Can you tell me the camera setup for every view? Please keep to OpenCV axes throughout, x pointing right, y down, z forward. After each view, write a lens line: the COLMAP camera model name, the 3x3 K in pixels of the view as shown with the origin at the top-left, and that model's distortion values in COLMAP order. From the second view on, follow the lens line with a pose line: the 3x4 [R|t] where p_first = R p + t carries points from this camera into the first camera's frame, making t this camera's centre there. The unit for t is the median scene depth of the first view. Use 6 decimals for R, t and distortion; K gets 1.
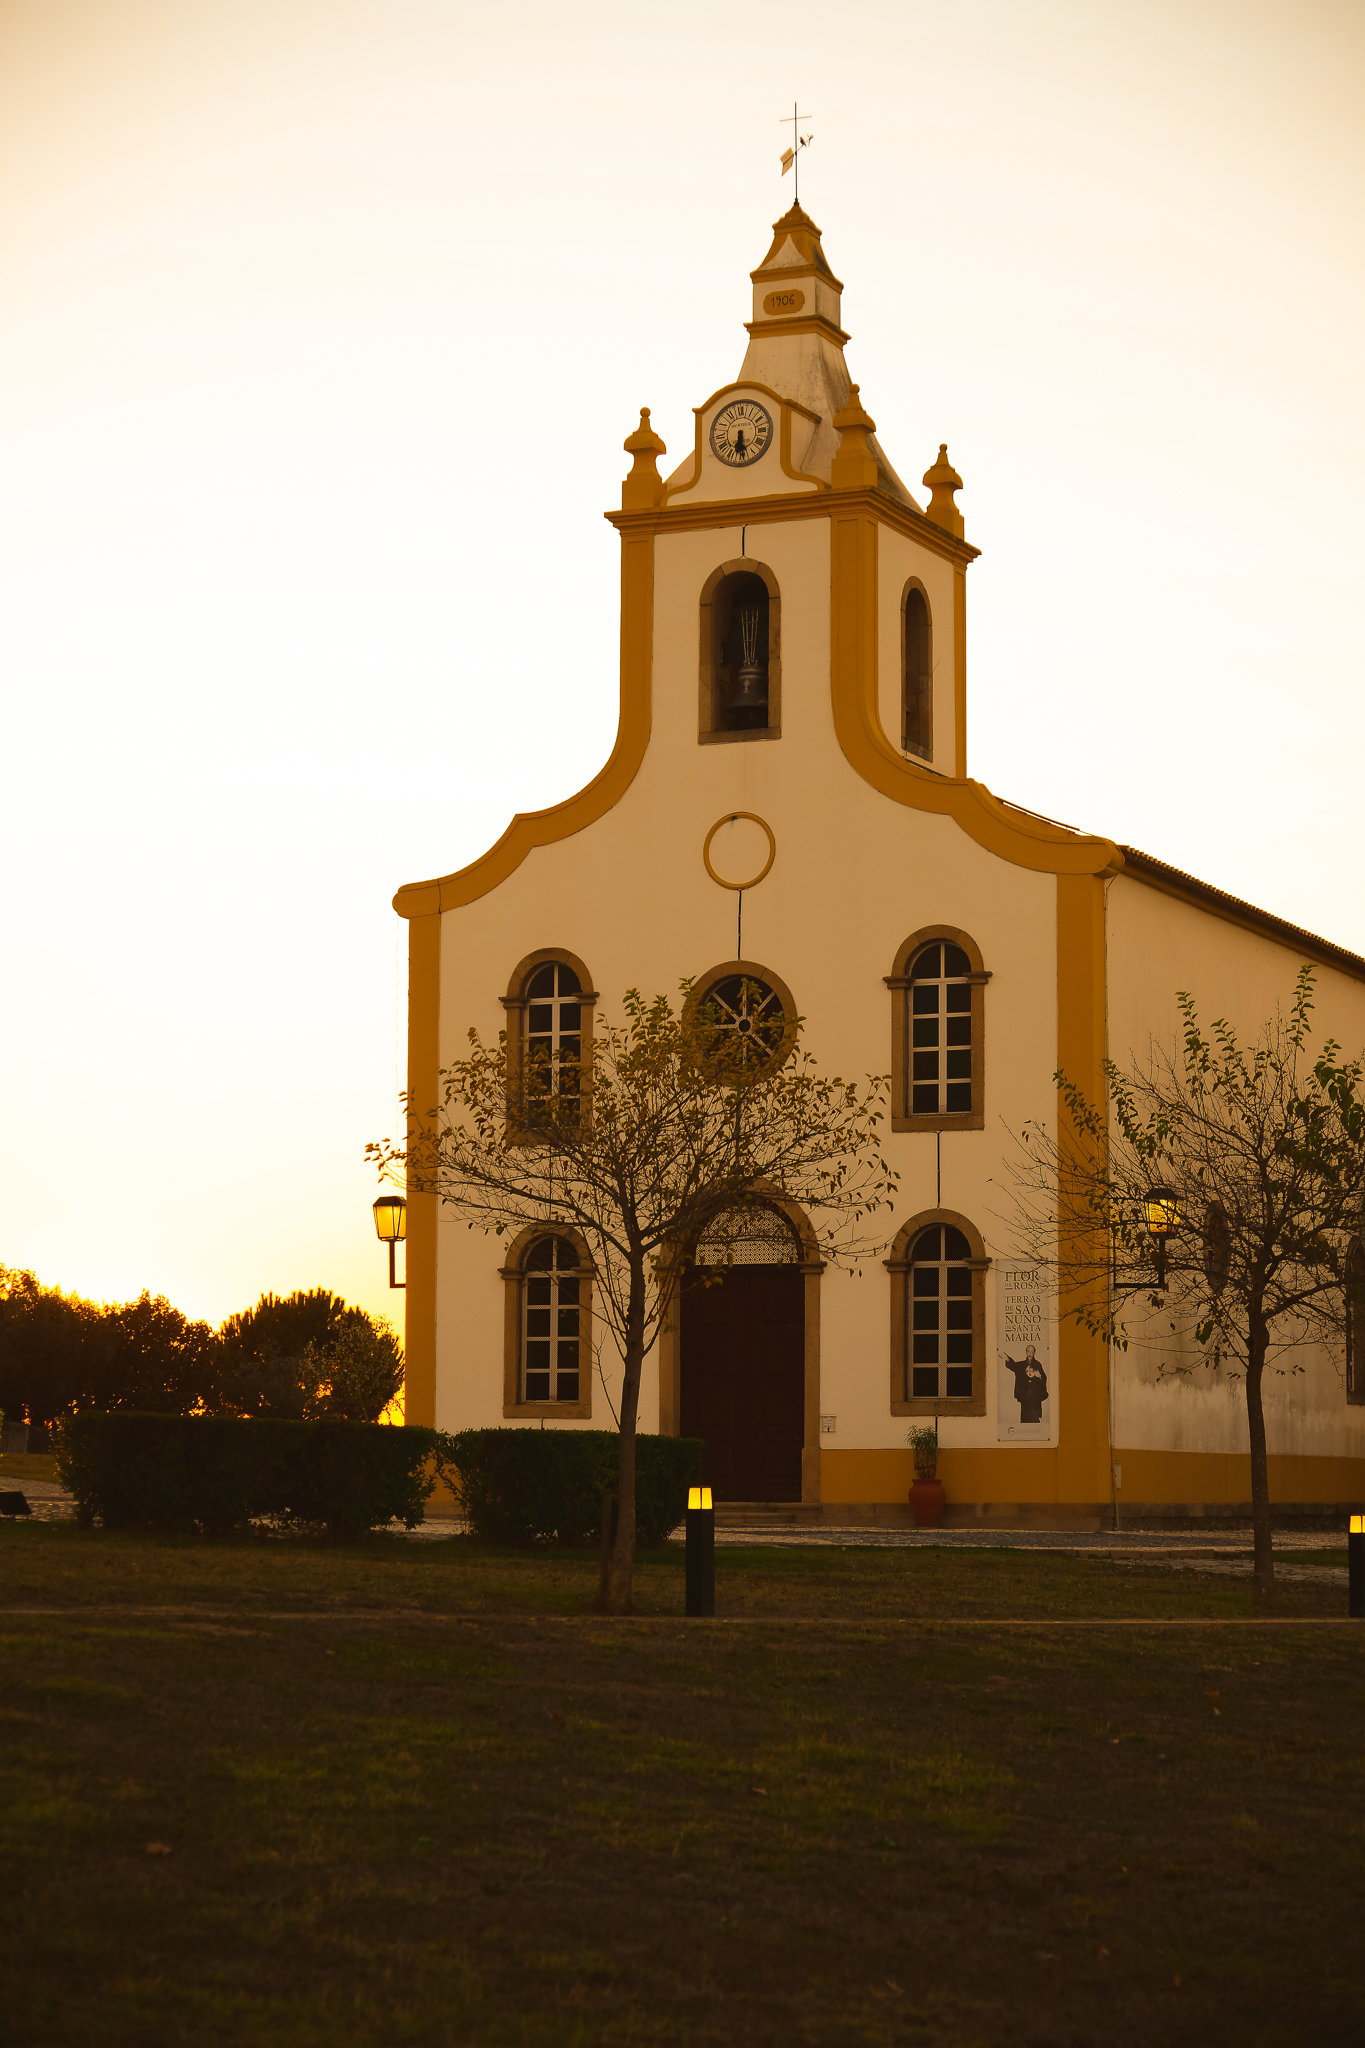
lens RADIAL K [[4117.9, 0, 661.9], [0, 4117.9, 1034.8], [0, 0, 1]] dist [-0.211031, 0.000000]
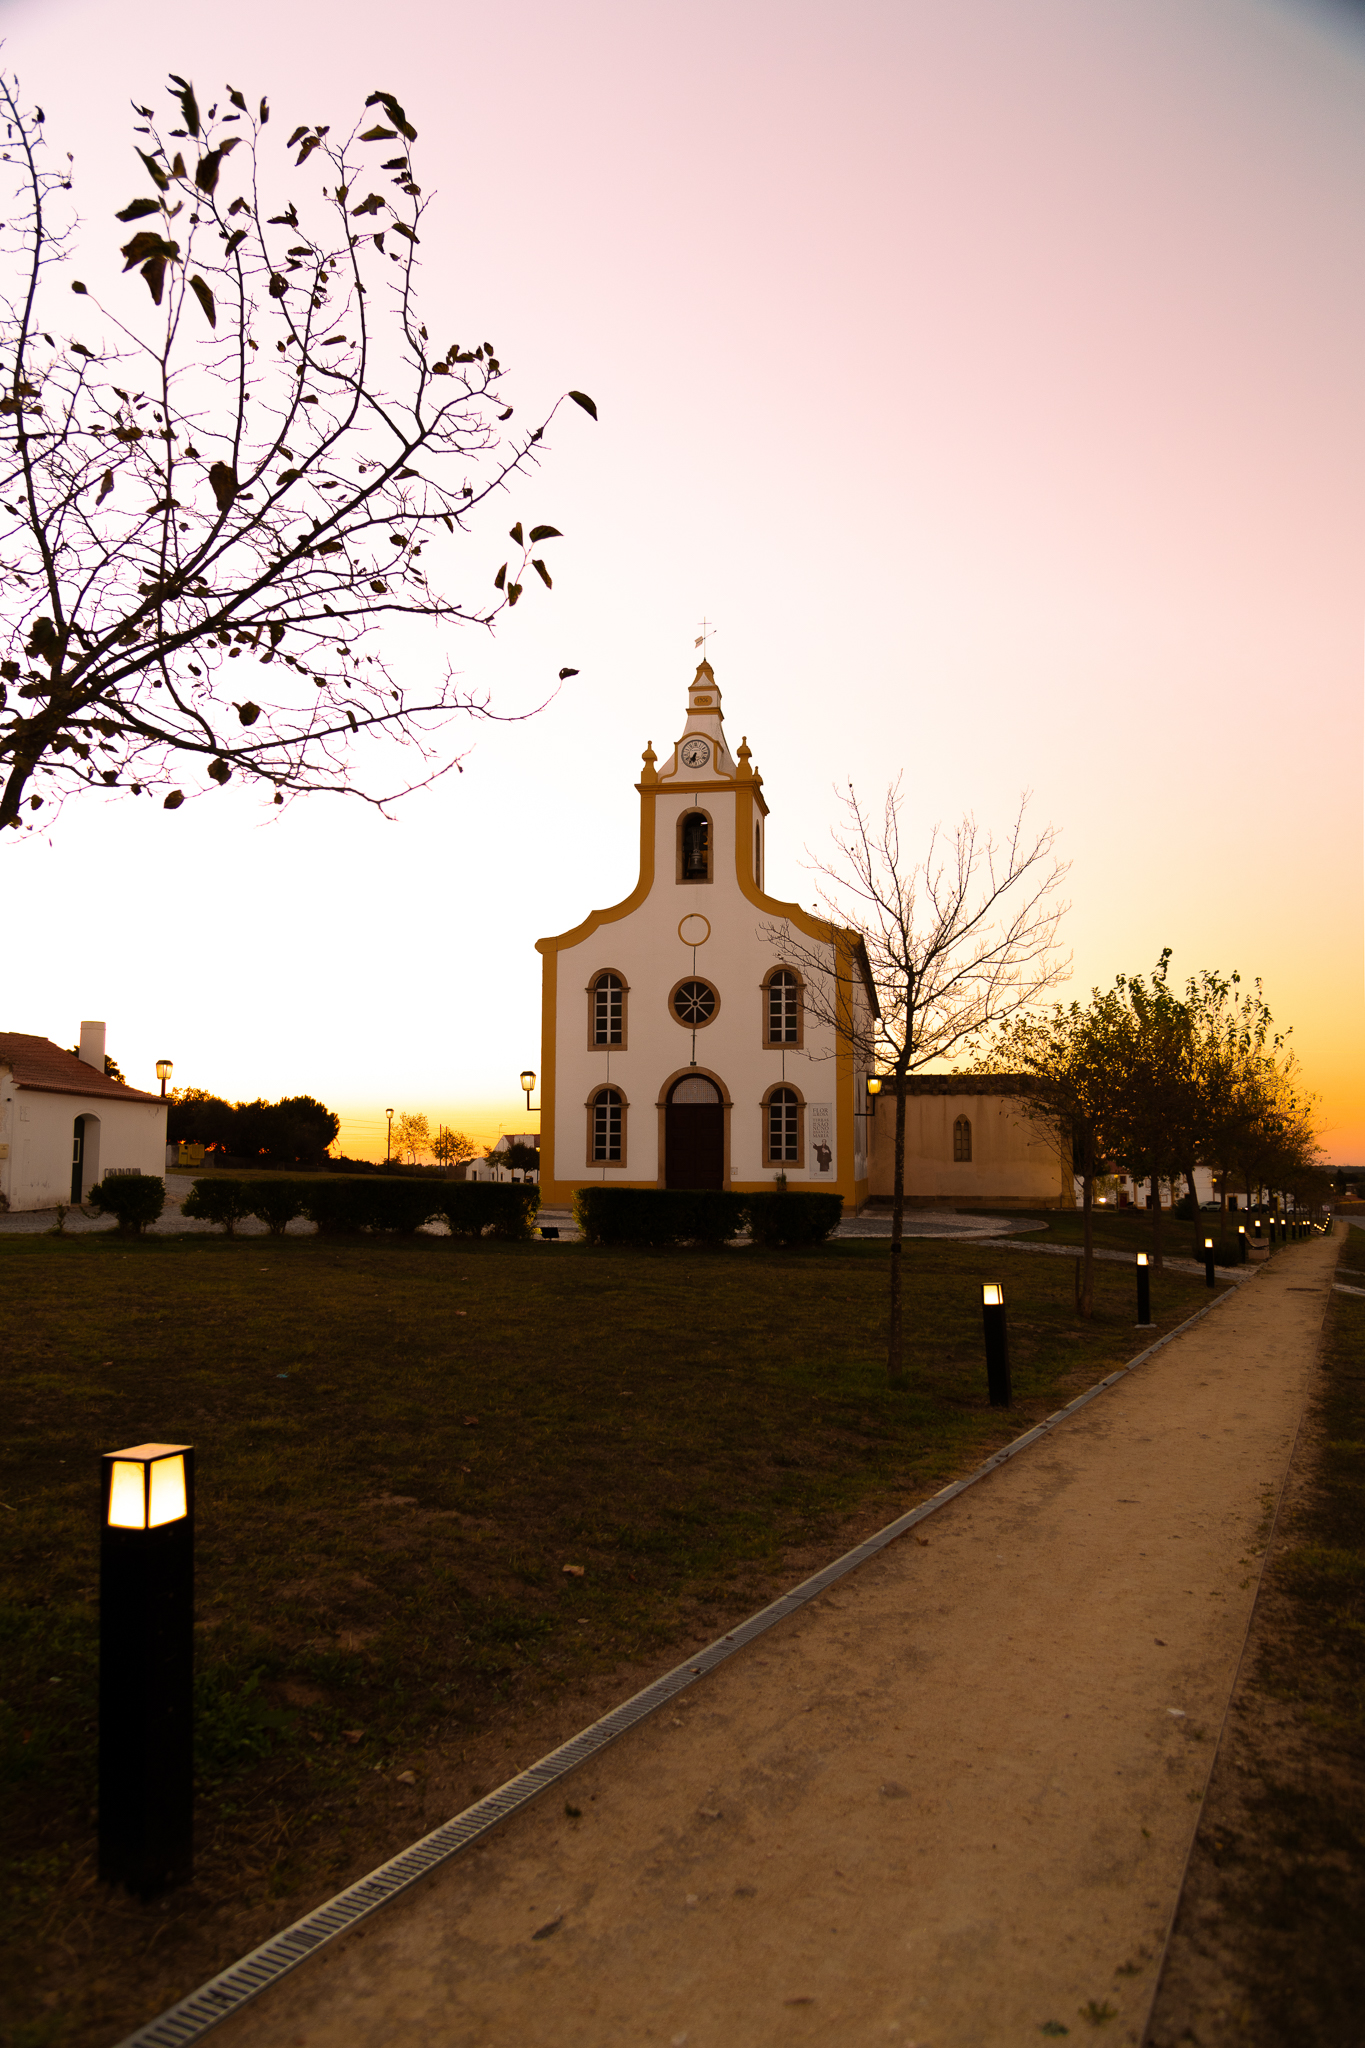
lens RADIAL K [[1392.8, 0, 678.8], [0, 1392.8, 1024.6], [0, 0, 1]] dist [0.024610, -0.025797]
pose [[0.965772, 0.024161, 0.258265, -0.196513], [-0.028114, 0.999537, 0.011626, 0.001061], [-0.257864, -0.018489, 0.966004, 0.220374]]
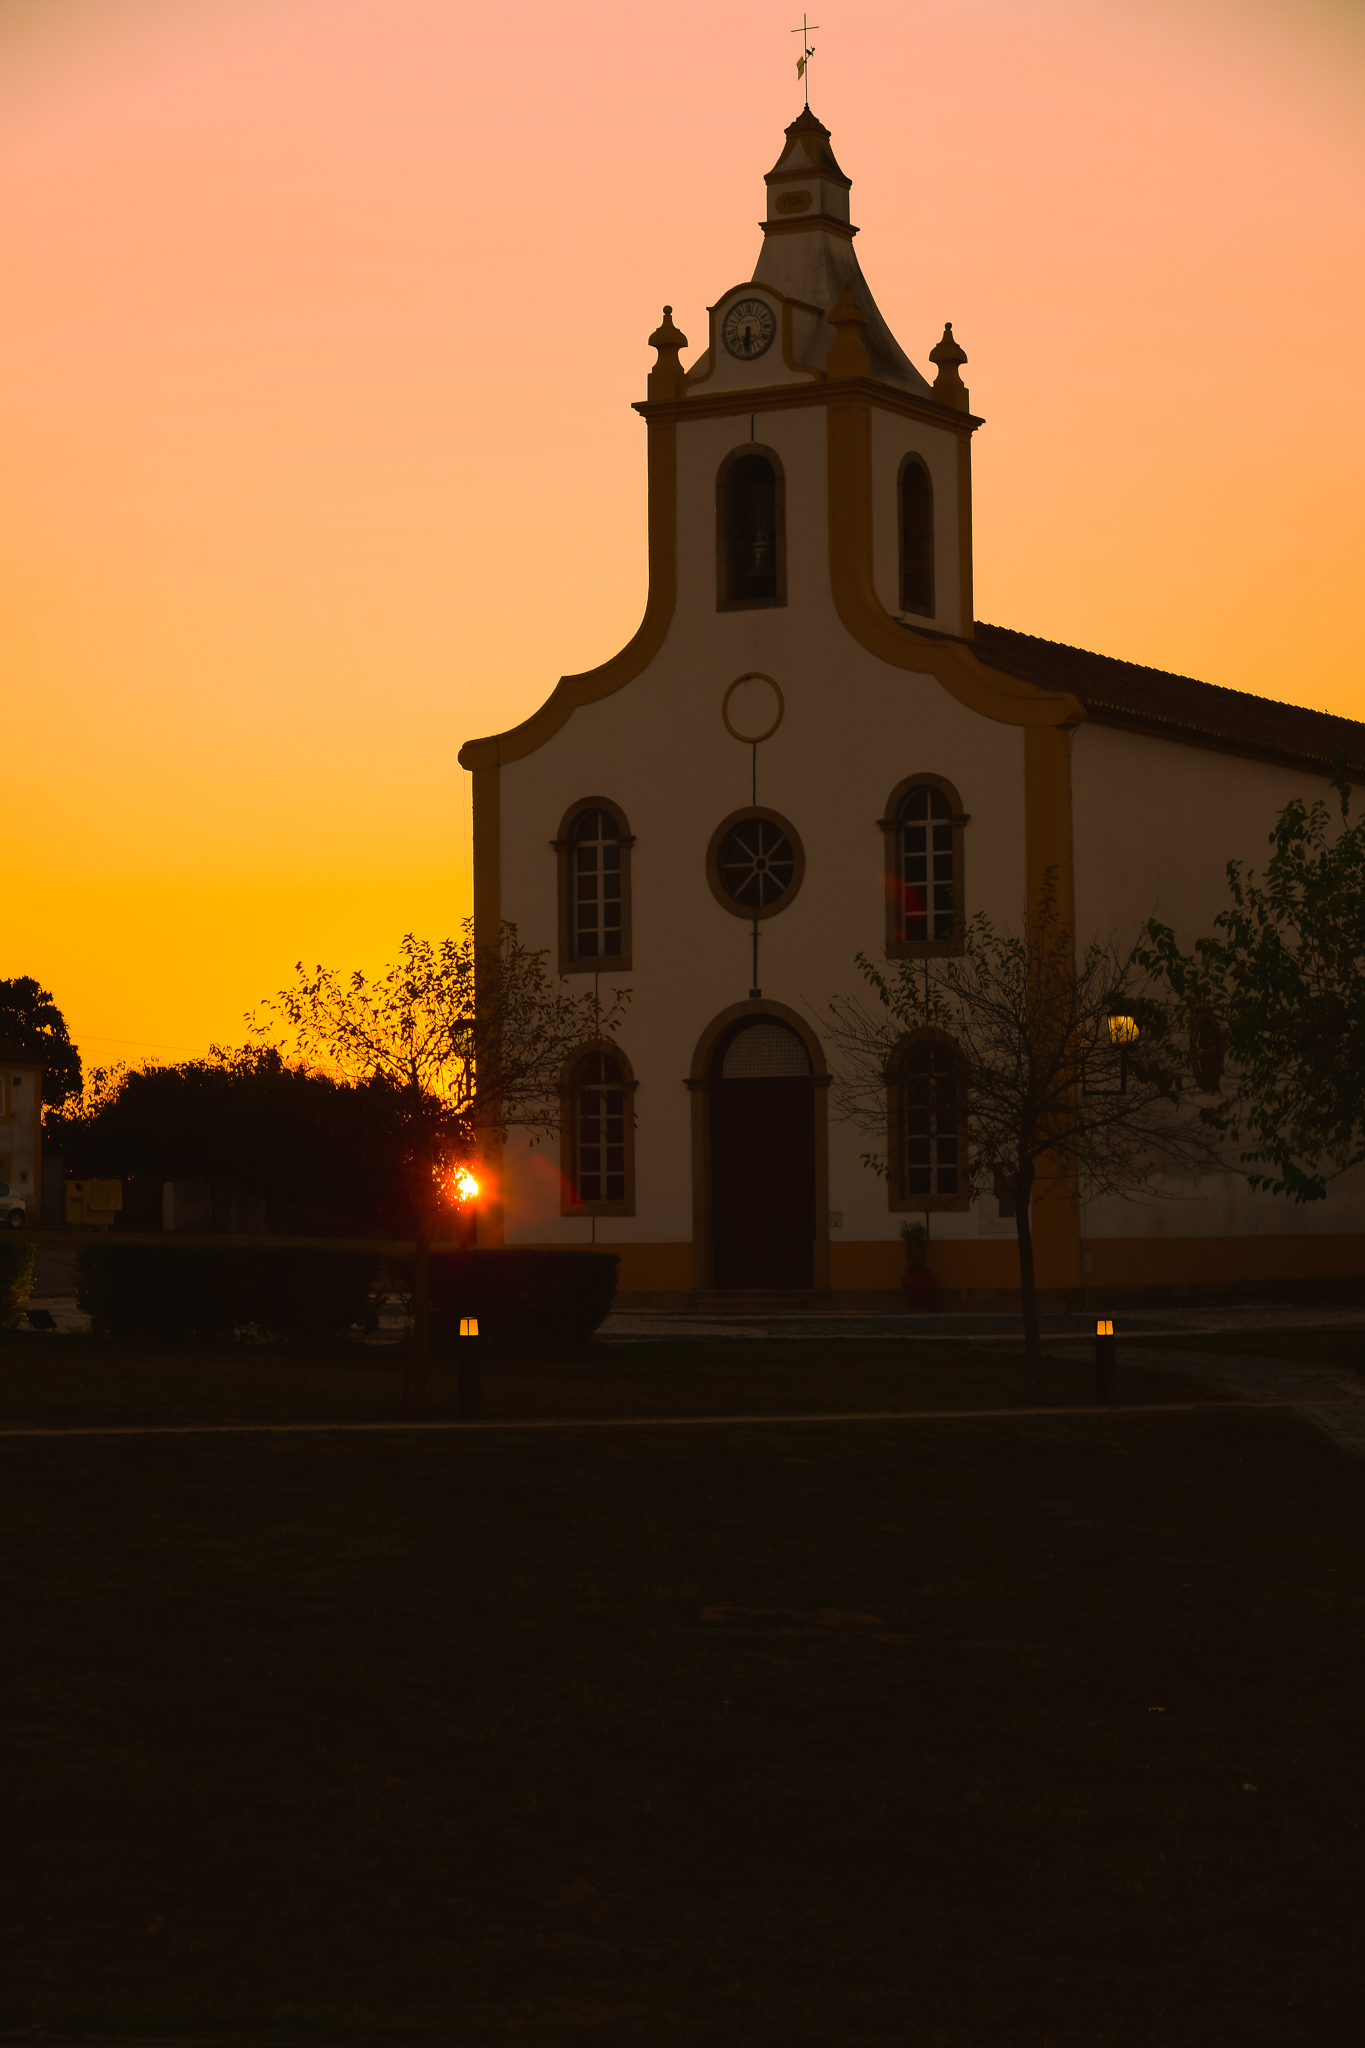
lens RADIAL K [[4415.4, 0, 695.5], [0, 4415.4, 1016.7], [0, 0, 1]] dist [-0.221673, 0.000000]
pose [[0.995394, -0.021332, -0.093467, 0.113019], [0.027426, 0.997547, 0.064408, -0.038427], [0.091864, -0.066675, 0.993537, -0.195681]]
